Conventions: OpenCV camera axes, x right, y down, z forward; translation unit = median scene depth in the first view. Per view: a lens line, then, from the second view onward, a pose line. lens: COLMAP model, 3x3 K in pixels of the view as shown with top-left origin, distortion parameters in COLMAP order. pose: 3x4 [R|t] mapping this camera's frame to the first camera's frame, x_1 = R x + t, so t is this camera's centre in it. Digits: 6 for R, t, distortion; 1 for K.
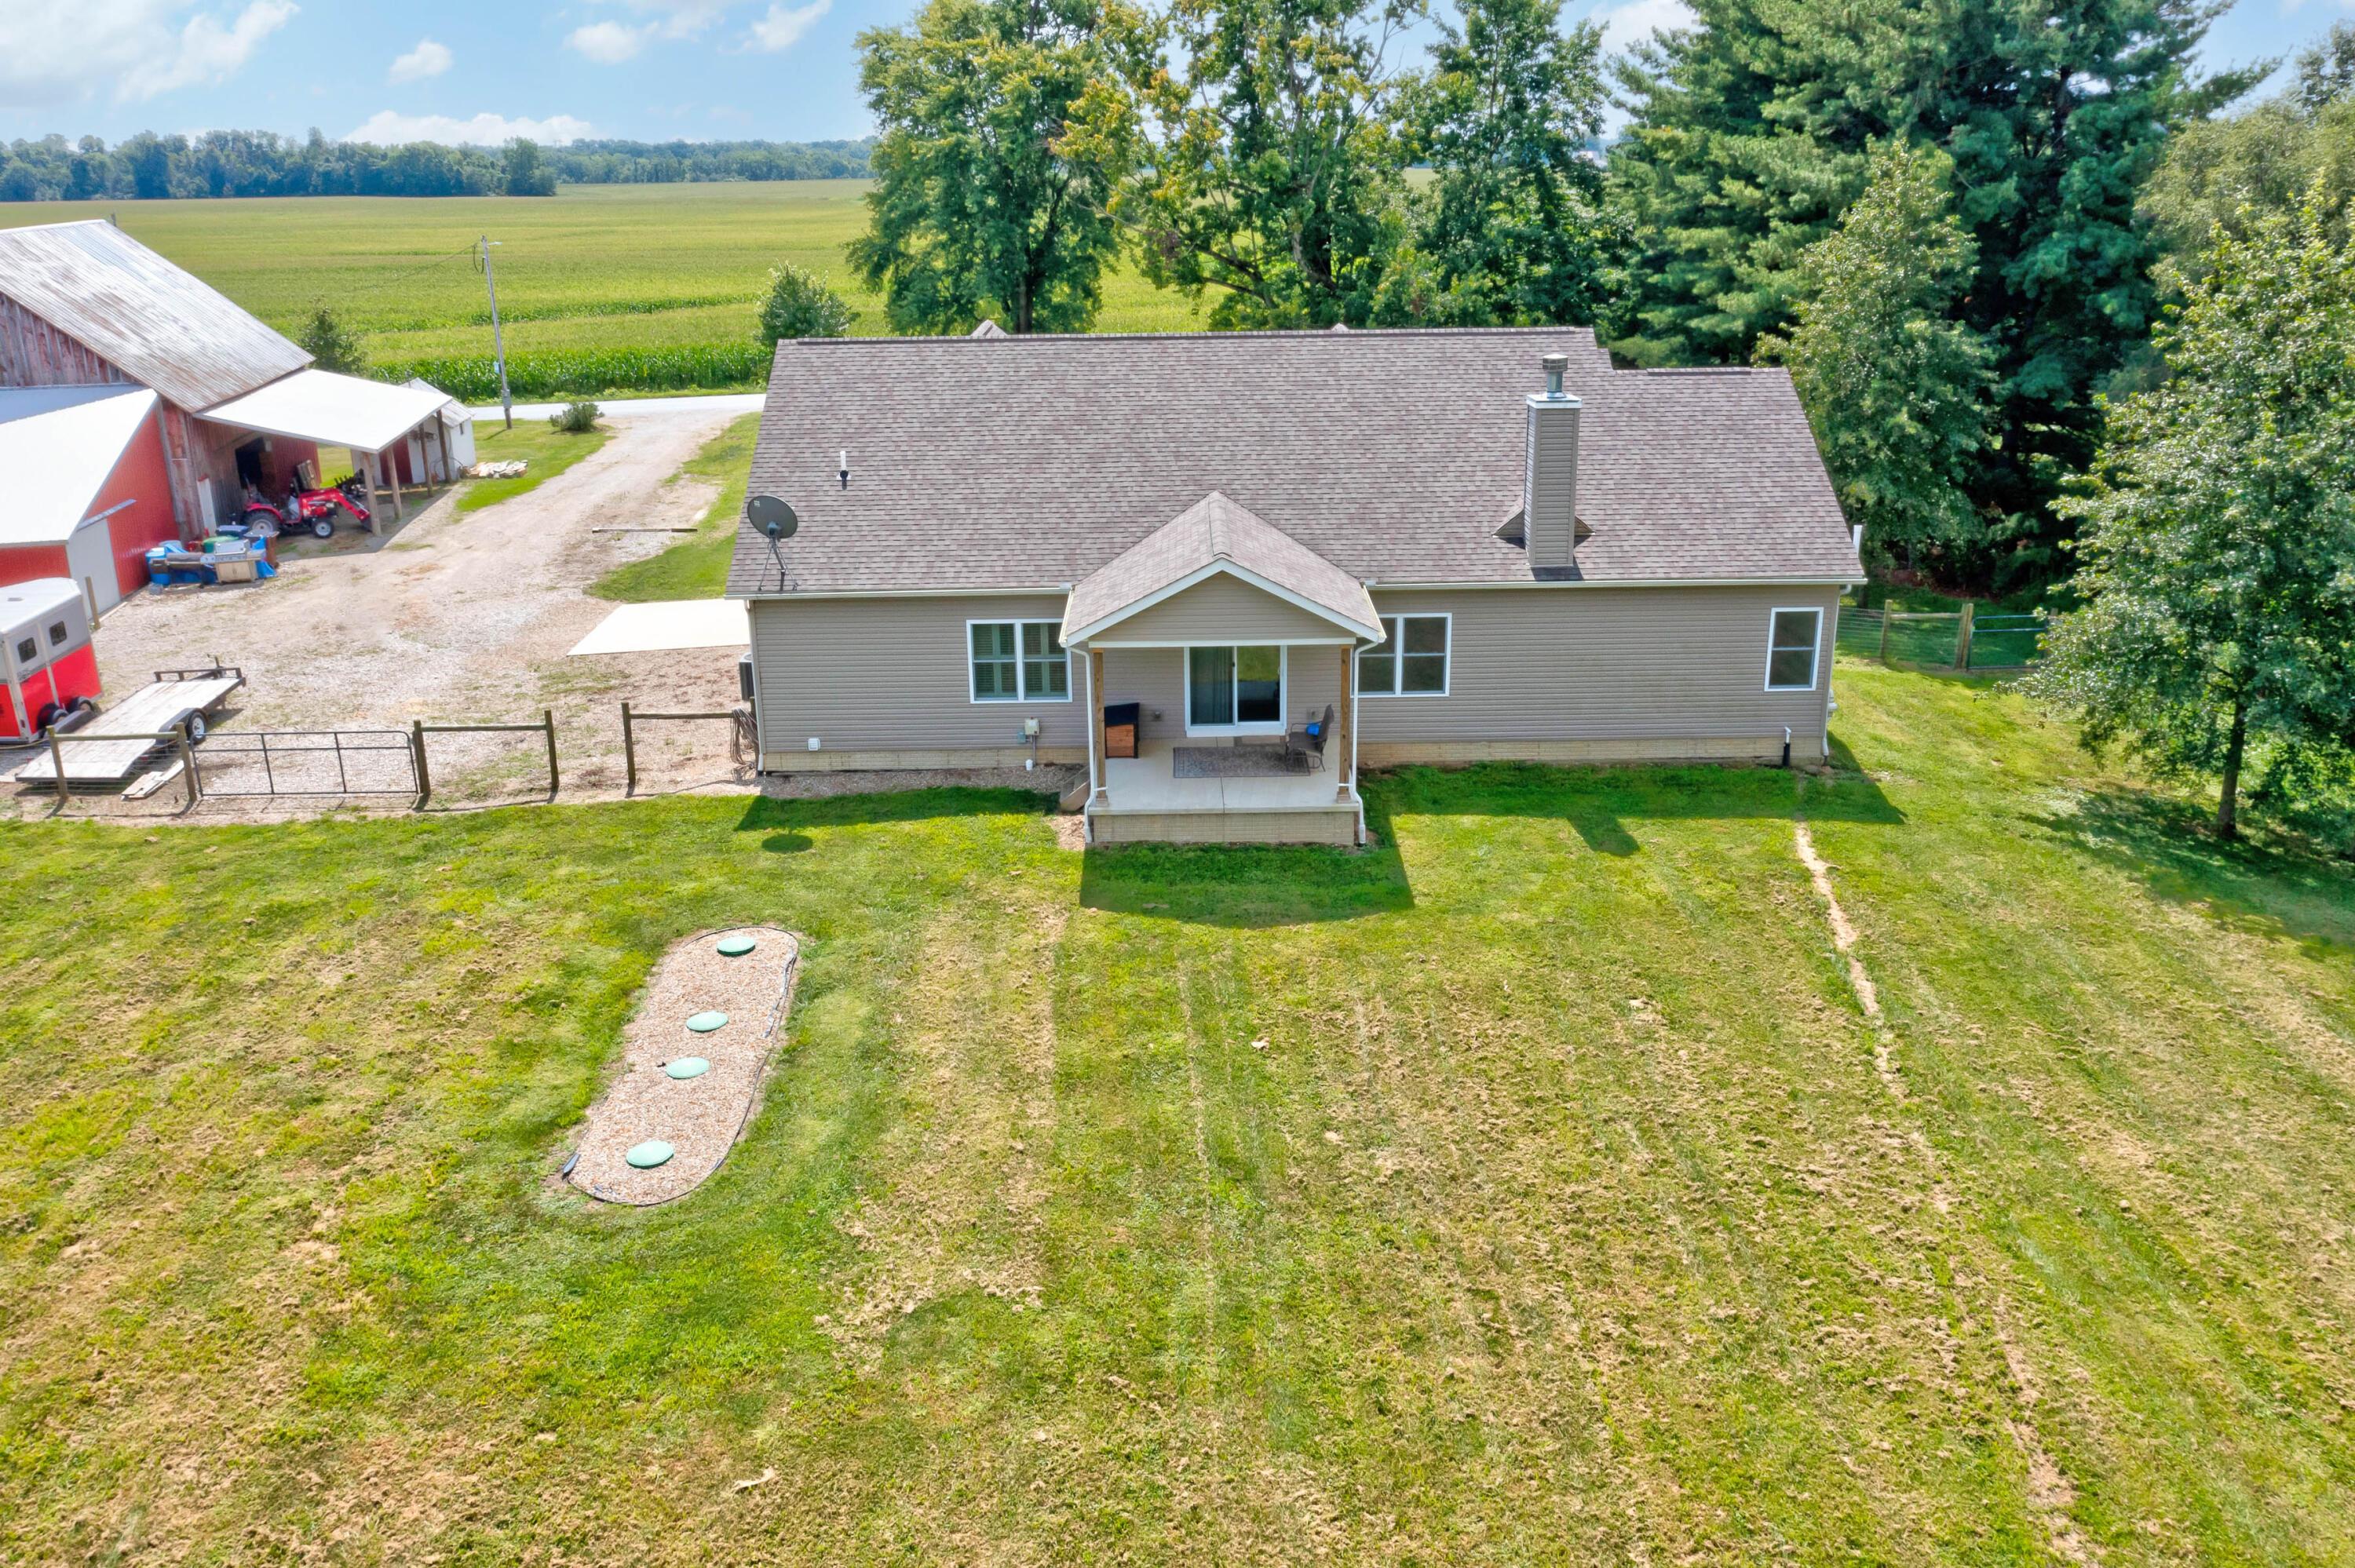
lens RADIAL K [[1847.2, 0, 1127.5], [0, 1847.2, 746.4], [0, 0, 1]] dist [-0.028932, 0.005352]
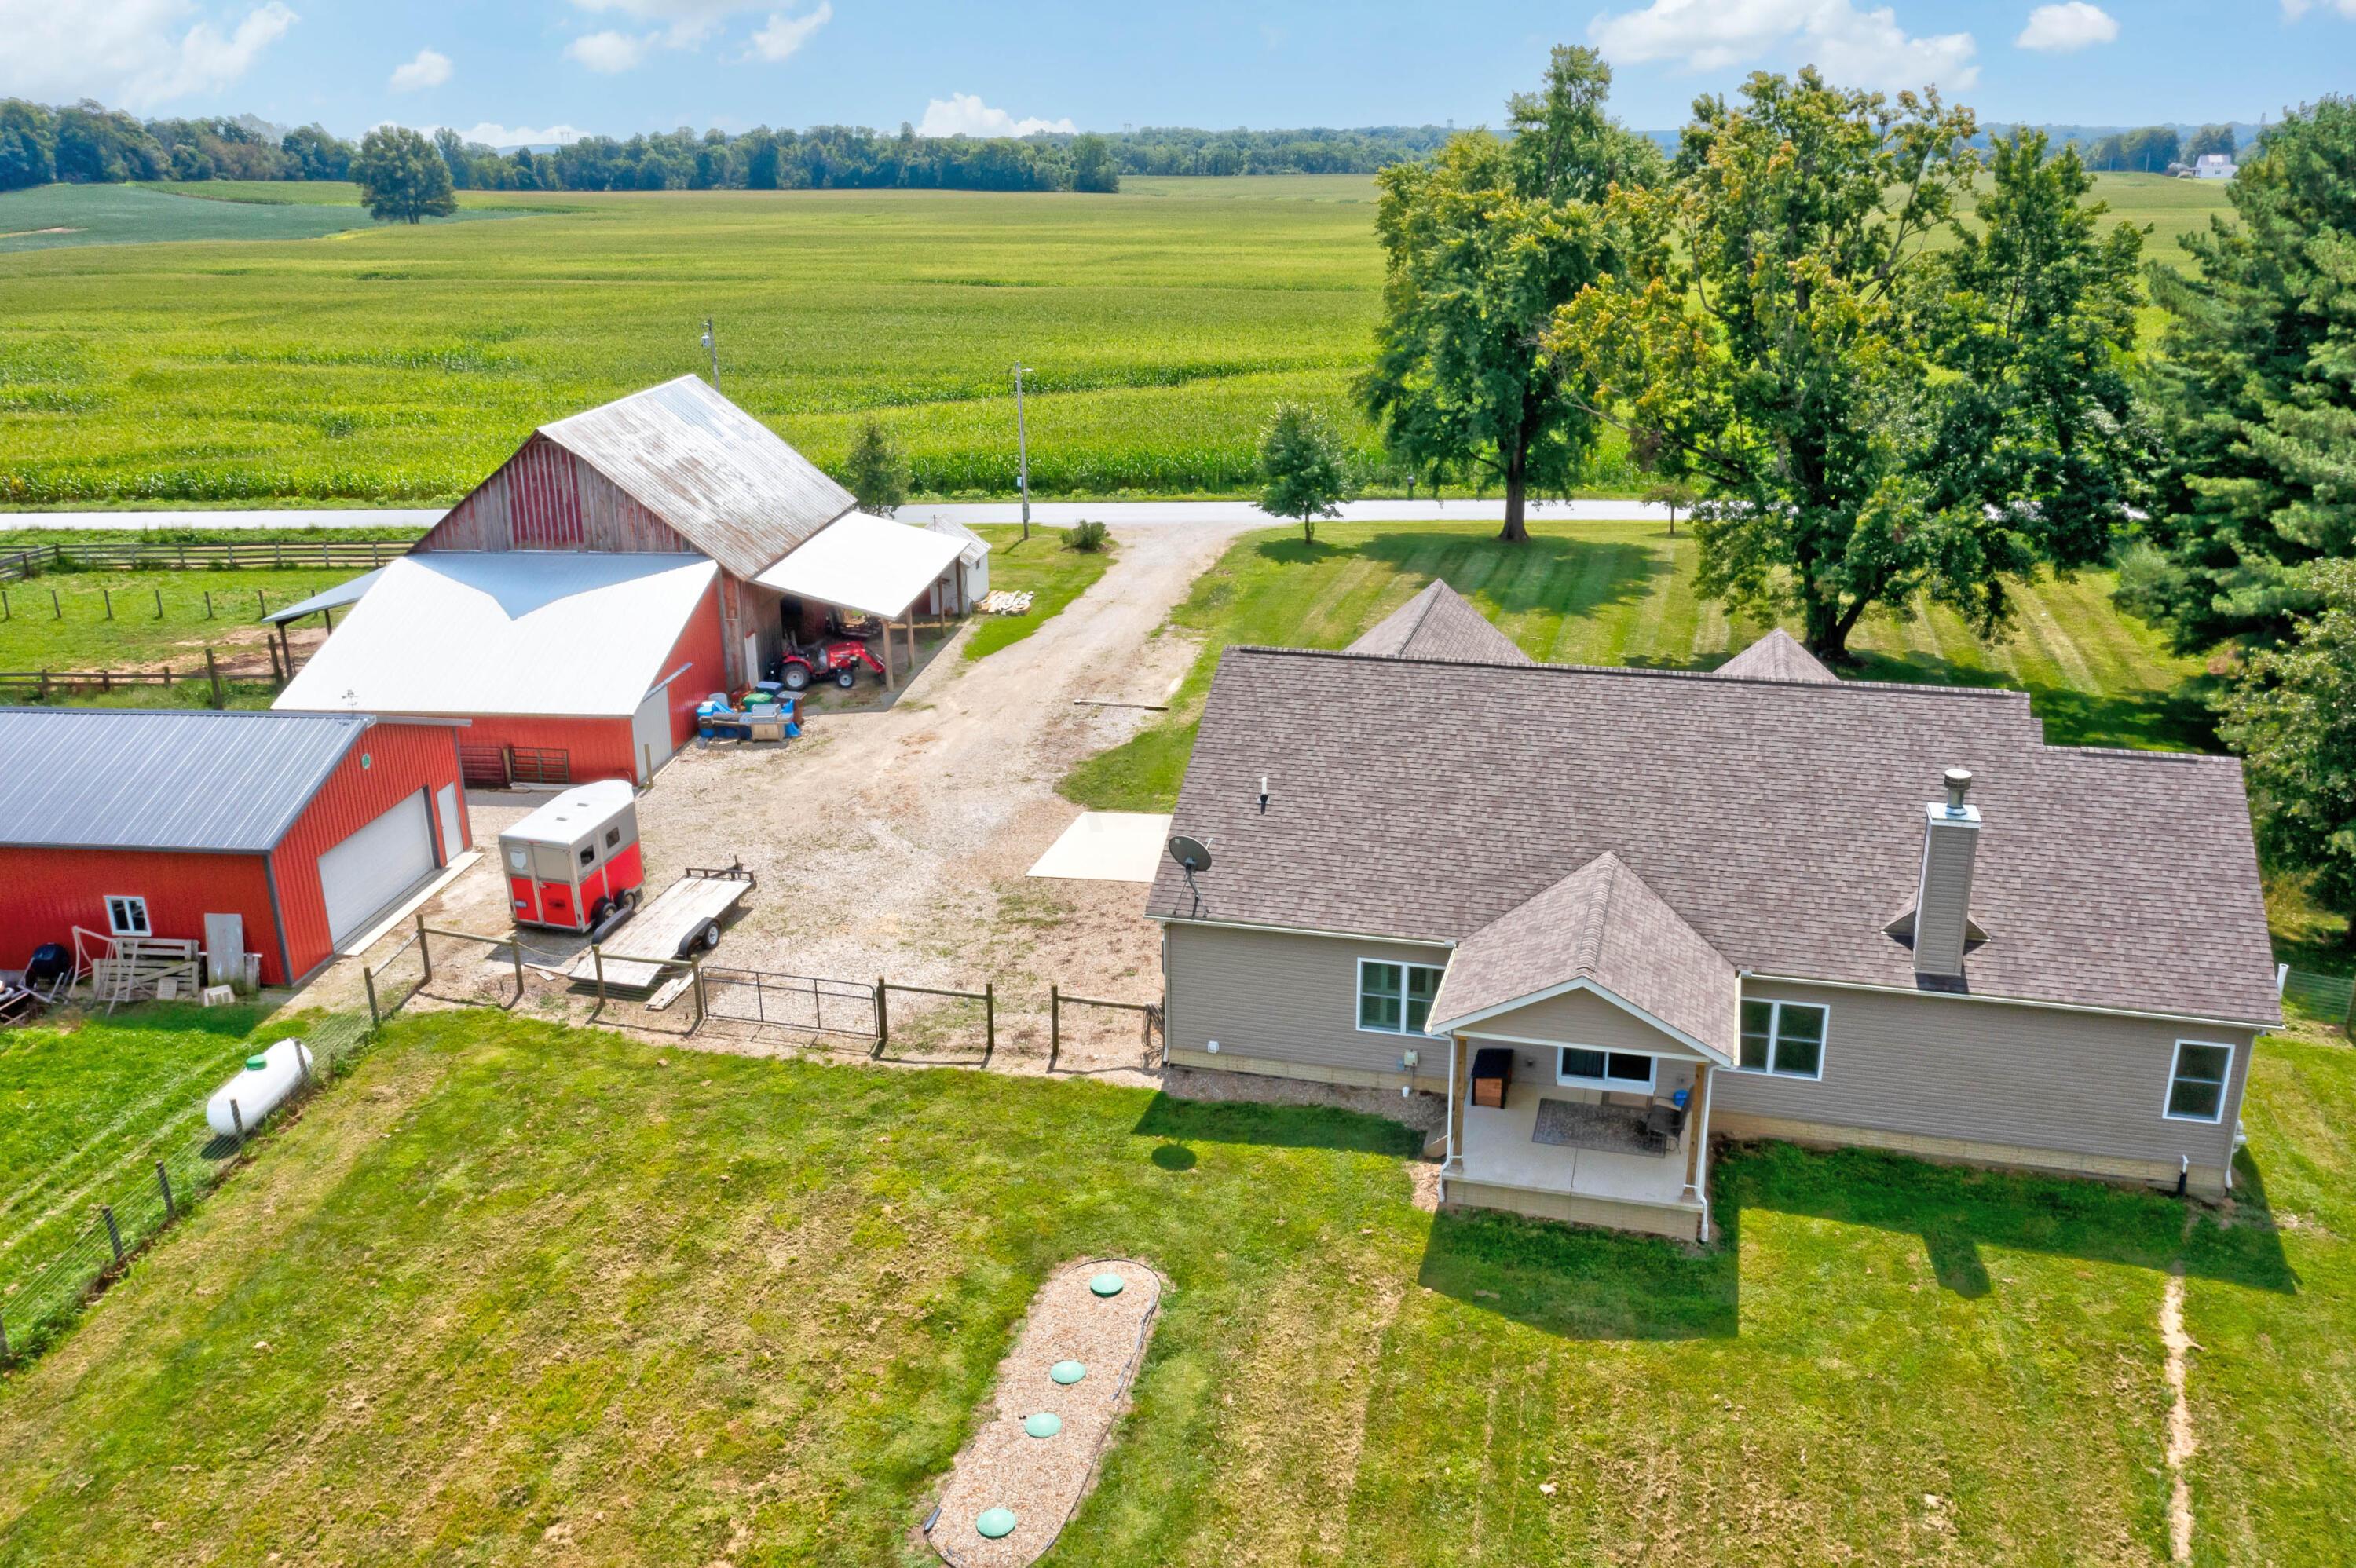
lens RADIAL K [[1848.0, 0, 1141.0], [0, 1848.0, 746.8], [0, 0, 1]] dist [-0.028932, 0.005352]
pose [[0.961683, 0.086971, -0.260004, 0.061243], [-0.087080, 0.996139, 0.011125, -0.191713], [0.259967, 0.011943, 0.965544, -0.080656]]
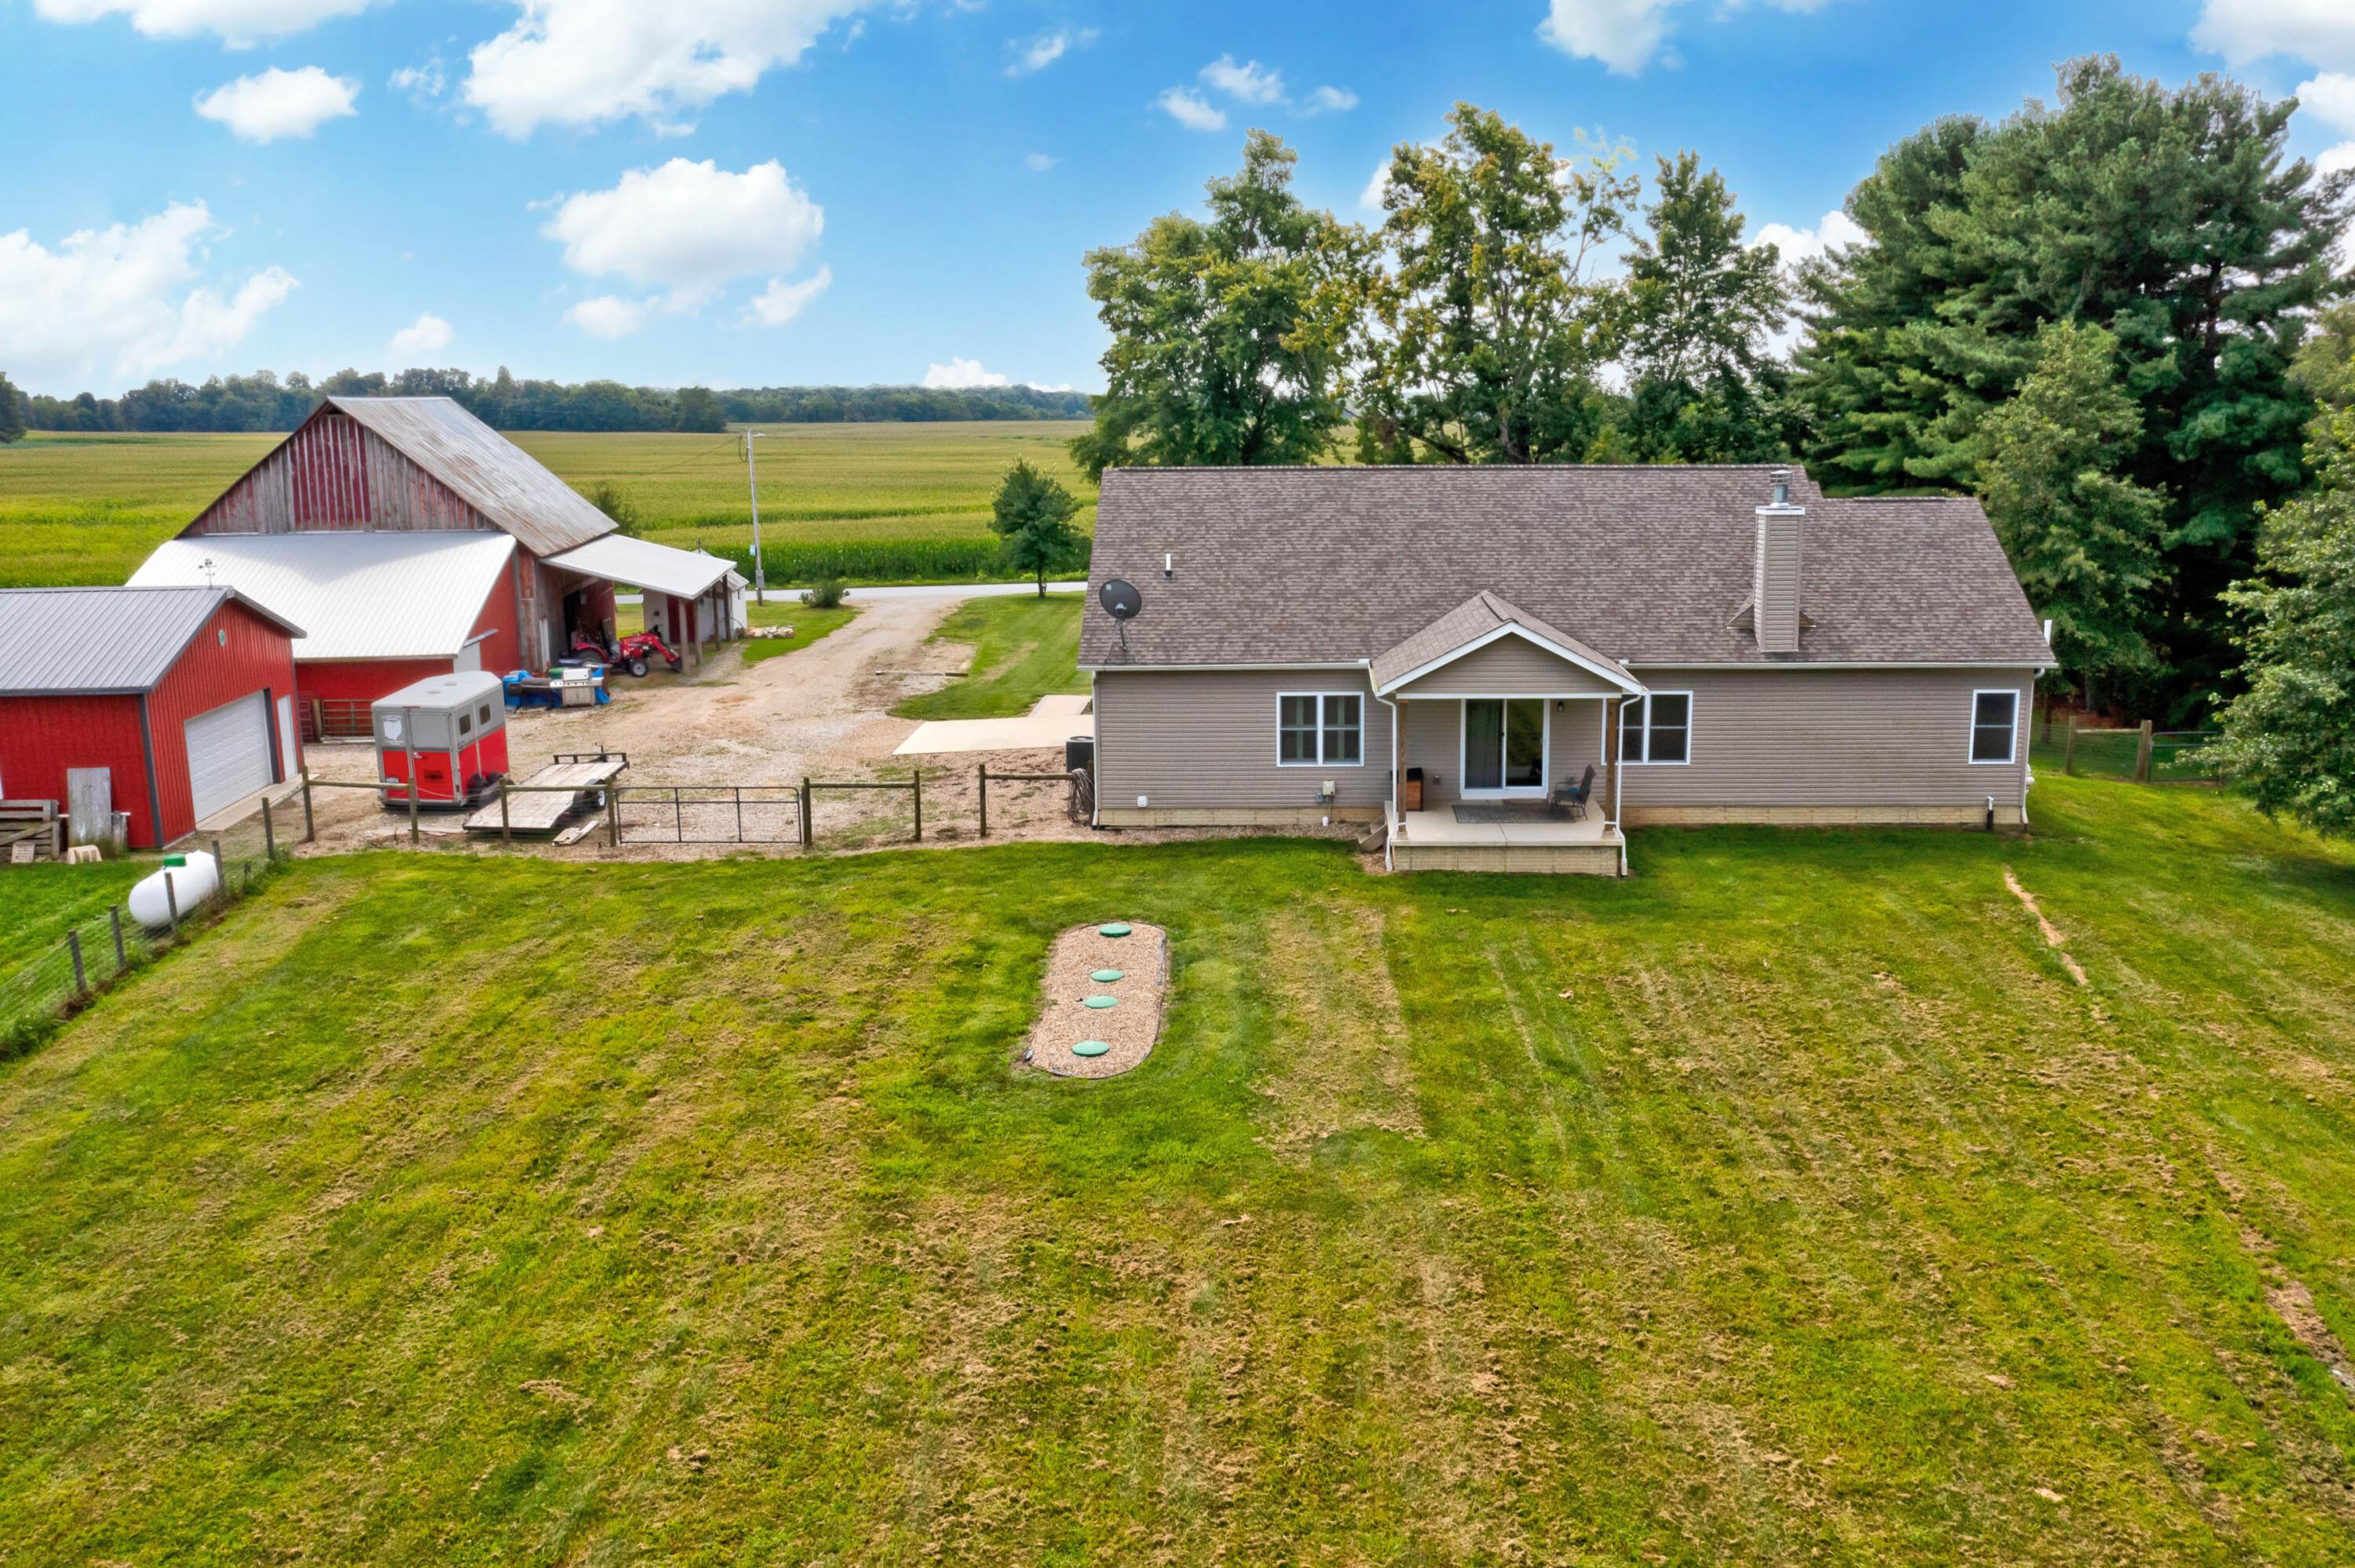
lens RADIAL K [[1847.2, 0, 1153.1], [0, 1847.2, 780.6], [0, 0, 1]] dist [-0.028932, 0.005352]
pose [[0.997810, 0.009635, -0.065432, -0.087658], [-0.016384, 0.994504, -0.103407, 0.109186], [0.064076, 0.104252, 0.992485, -0.169896]]
